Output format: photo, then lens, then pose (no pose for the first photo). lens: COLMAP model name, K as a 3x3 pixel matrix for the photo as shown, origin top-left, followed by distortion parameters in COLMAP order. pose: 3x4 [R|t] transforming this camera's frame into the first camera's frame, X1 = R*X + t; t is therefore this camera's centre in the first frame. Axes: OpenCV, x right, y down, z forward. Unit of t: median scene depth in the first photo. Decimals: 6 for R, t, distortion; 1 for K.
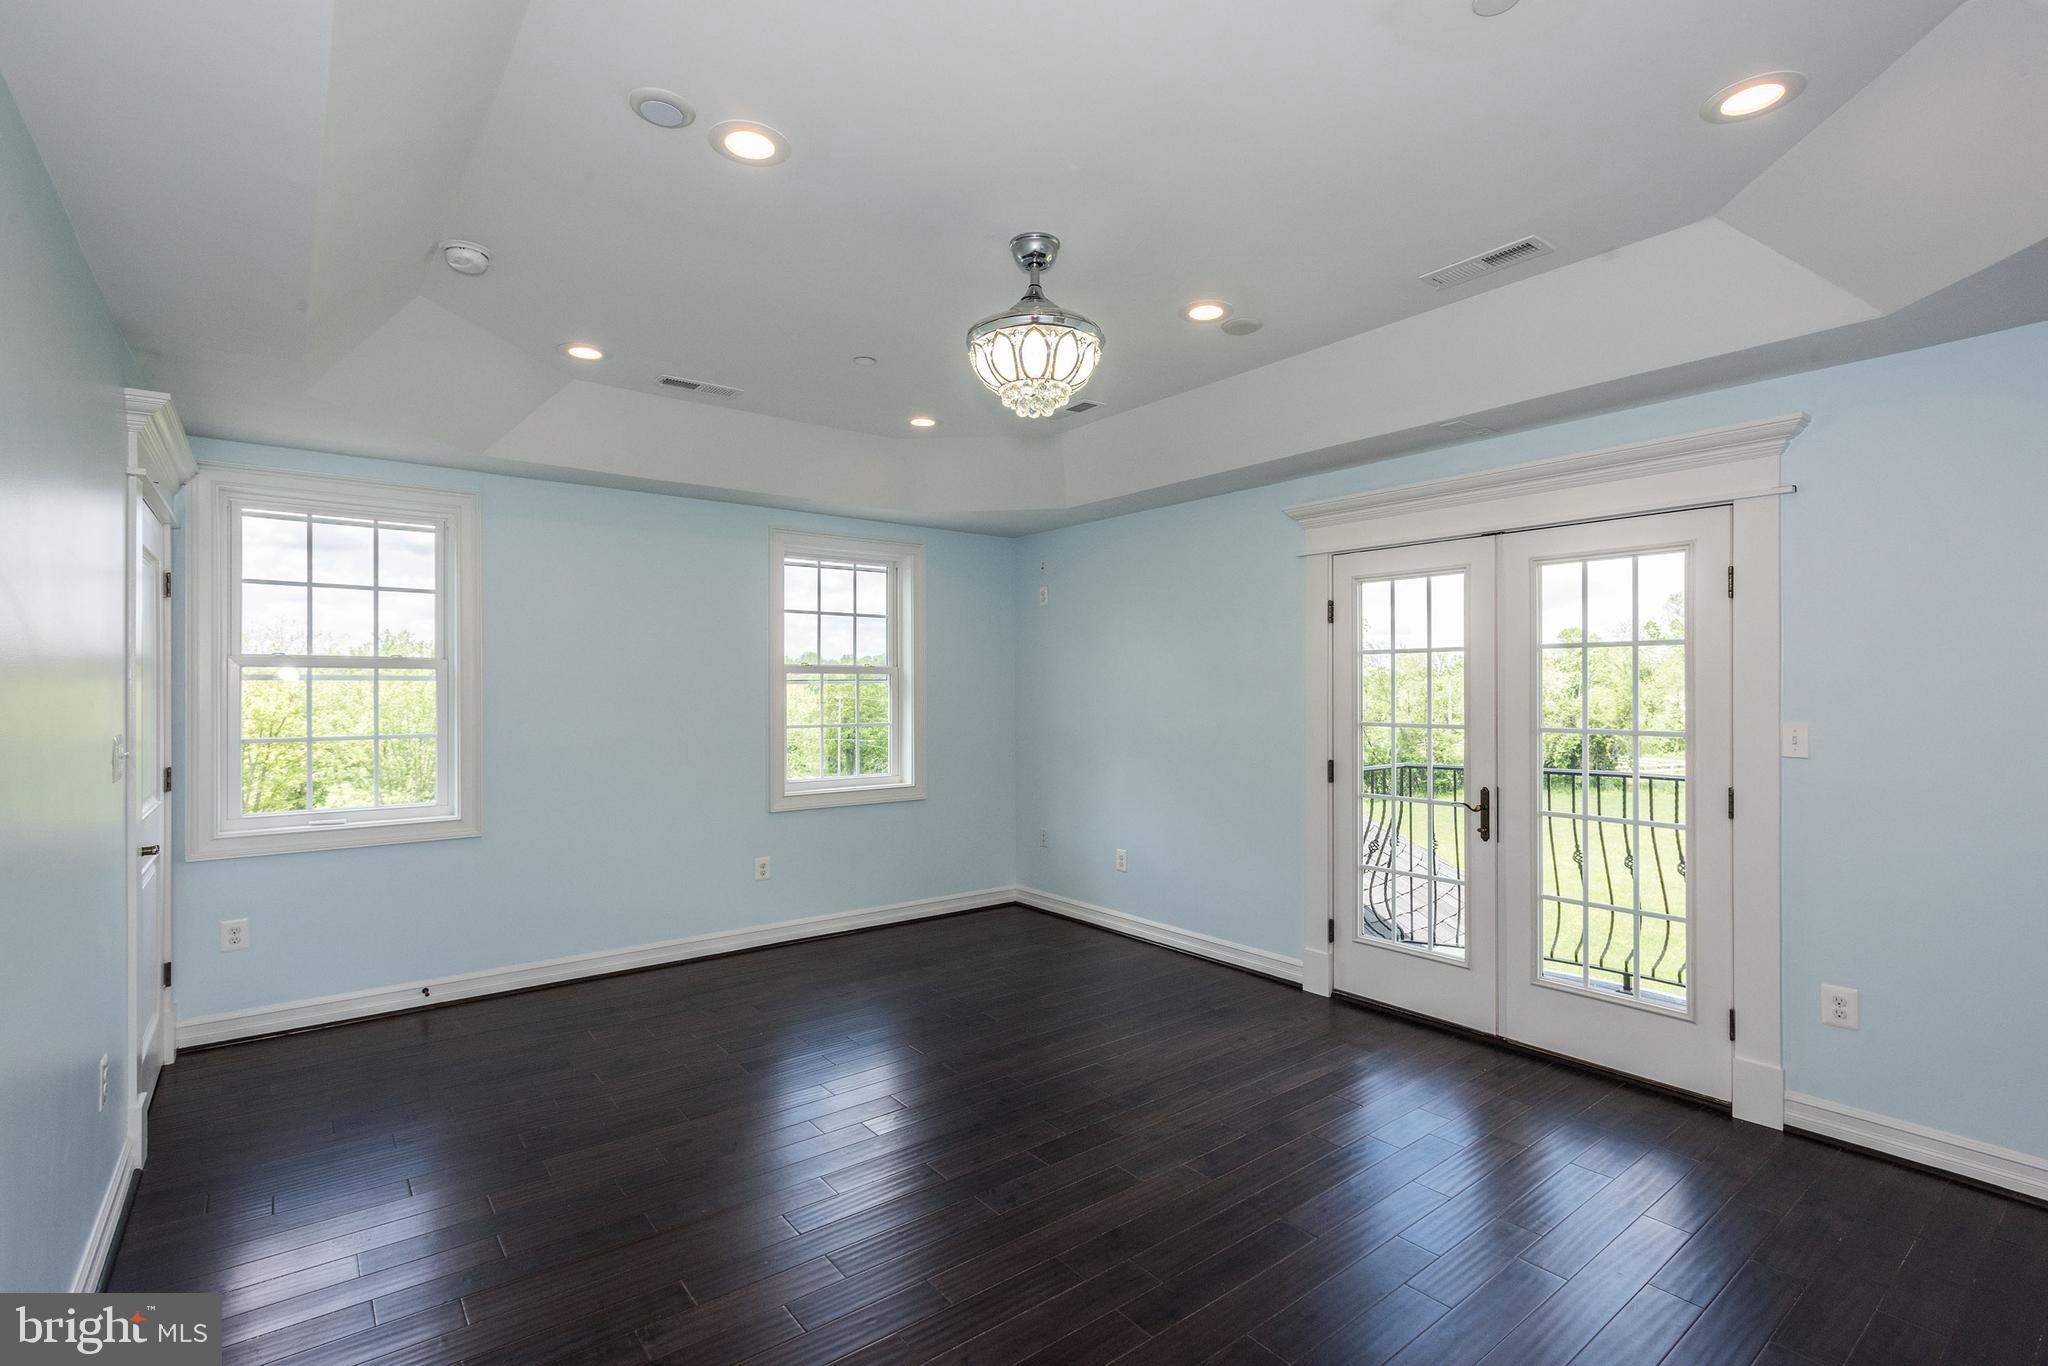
lens RADIAL K [[960.9, 0, 1036.9], [0, 960.9, 679.6], [0, 0, 1]] dist [0.013798, -0.000742]
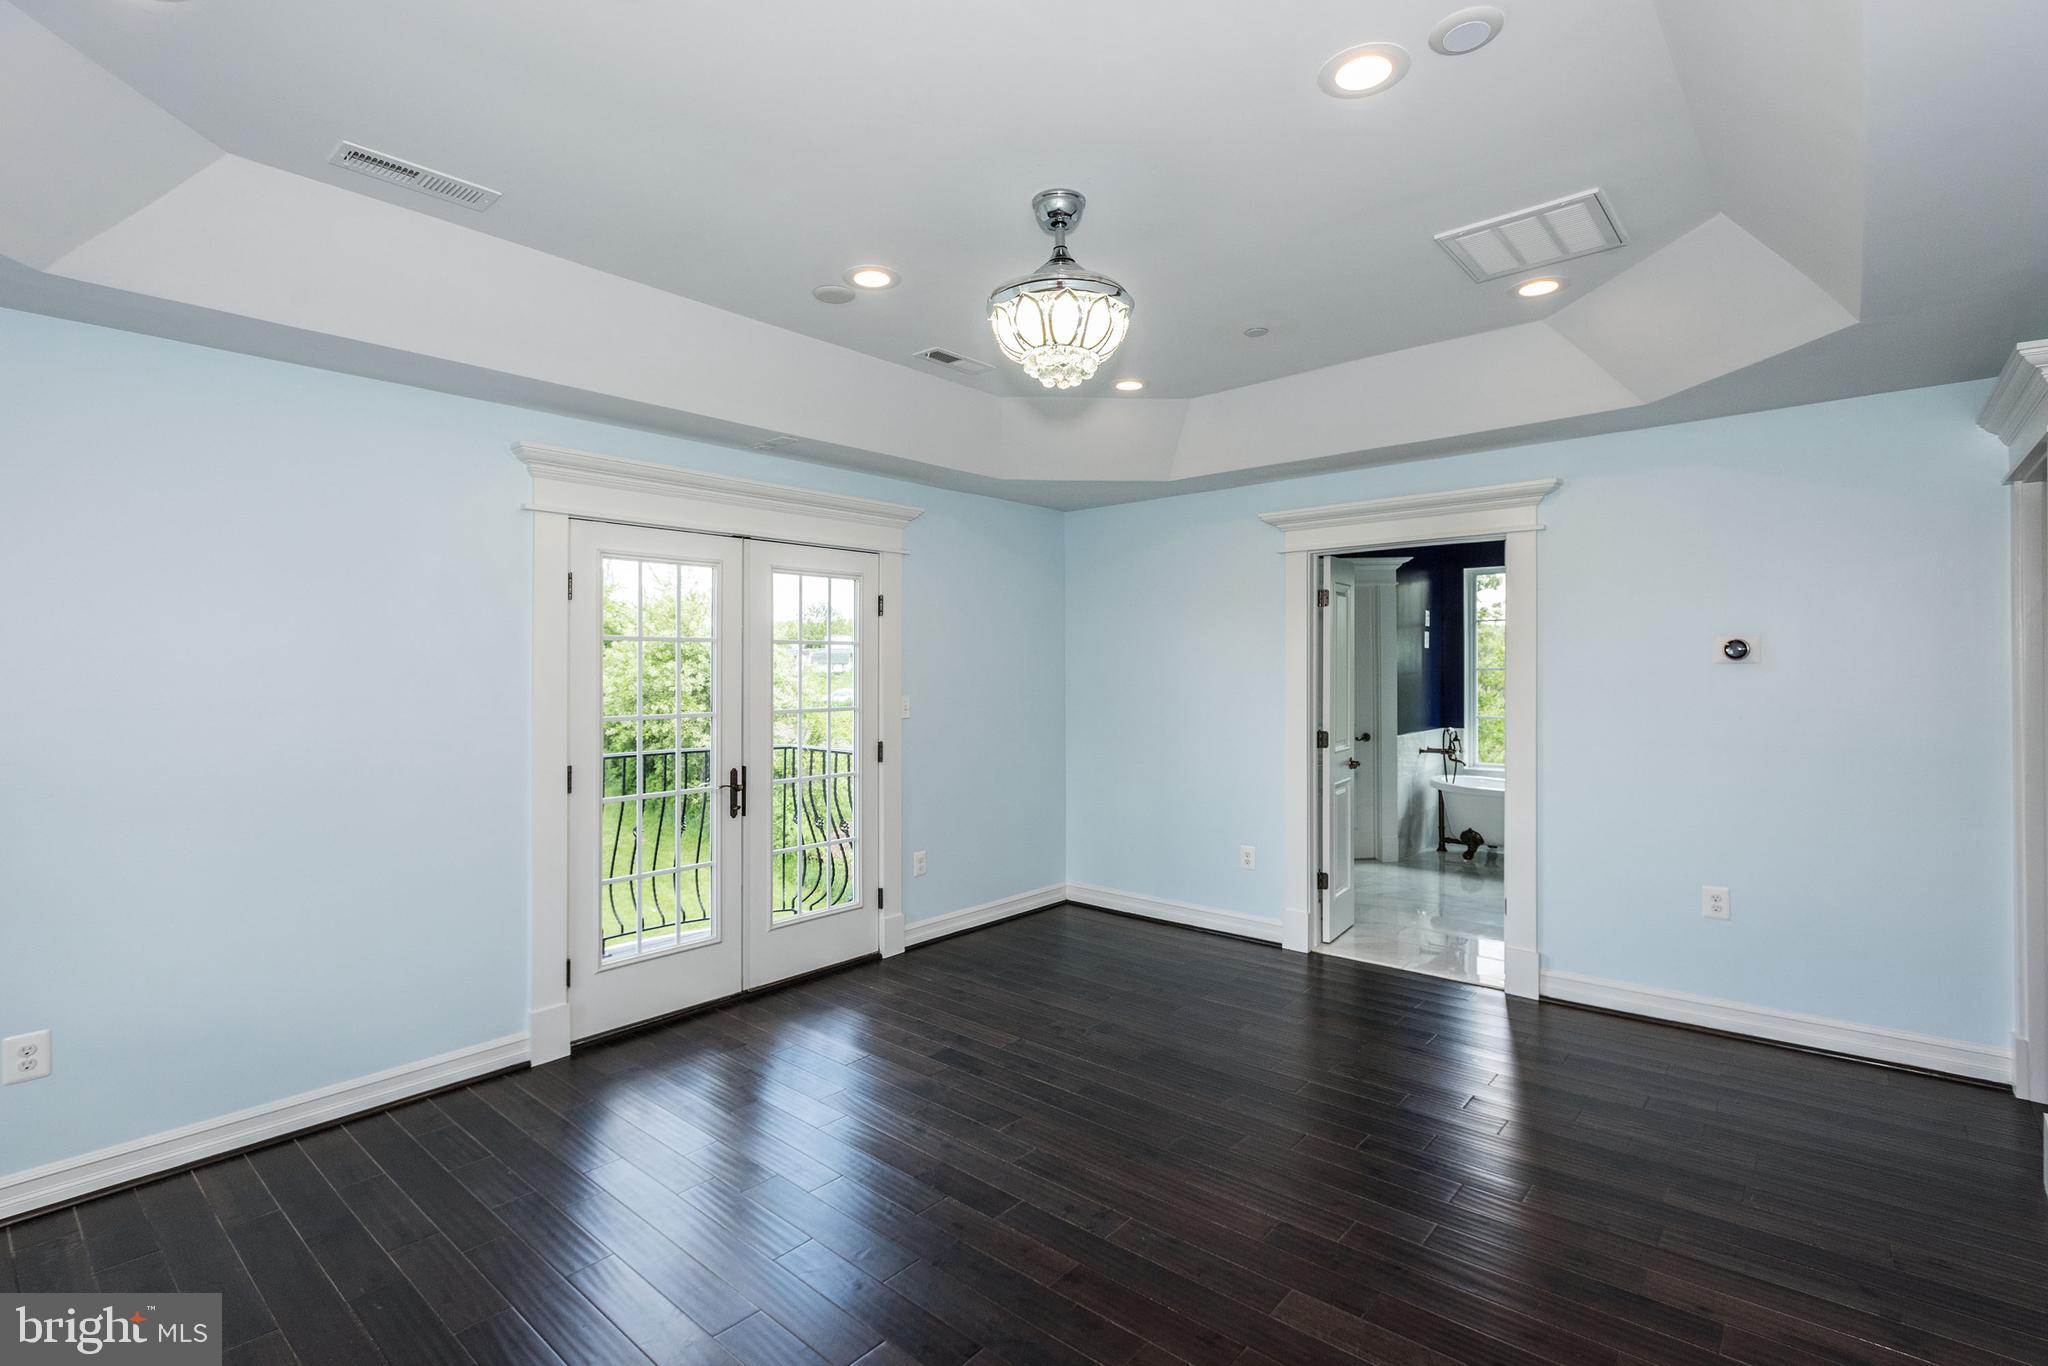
lens RADIAL K [[960.9, 0, 1036.9], [0, 960.9, 679.6], [0, 0, 1]] dist [0.013798, -0.000742]
pose [[-0.193520, -0.008052, 0.981063, -0.705126], [0.002043, 0.999961, 0.008610, 0.002442], [-0.981094, 0.003671, -0.193496, 0.925632]]
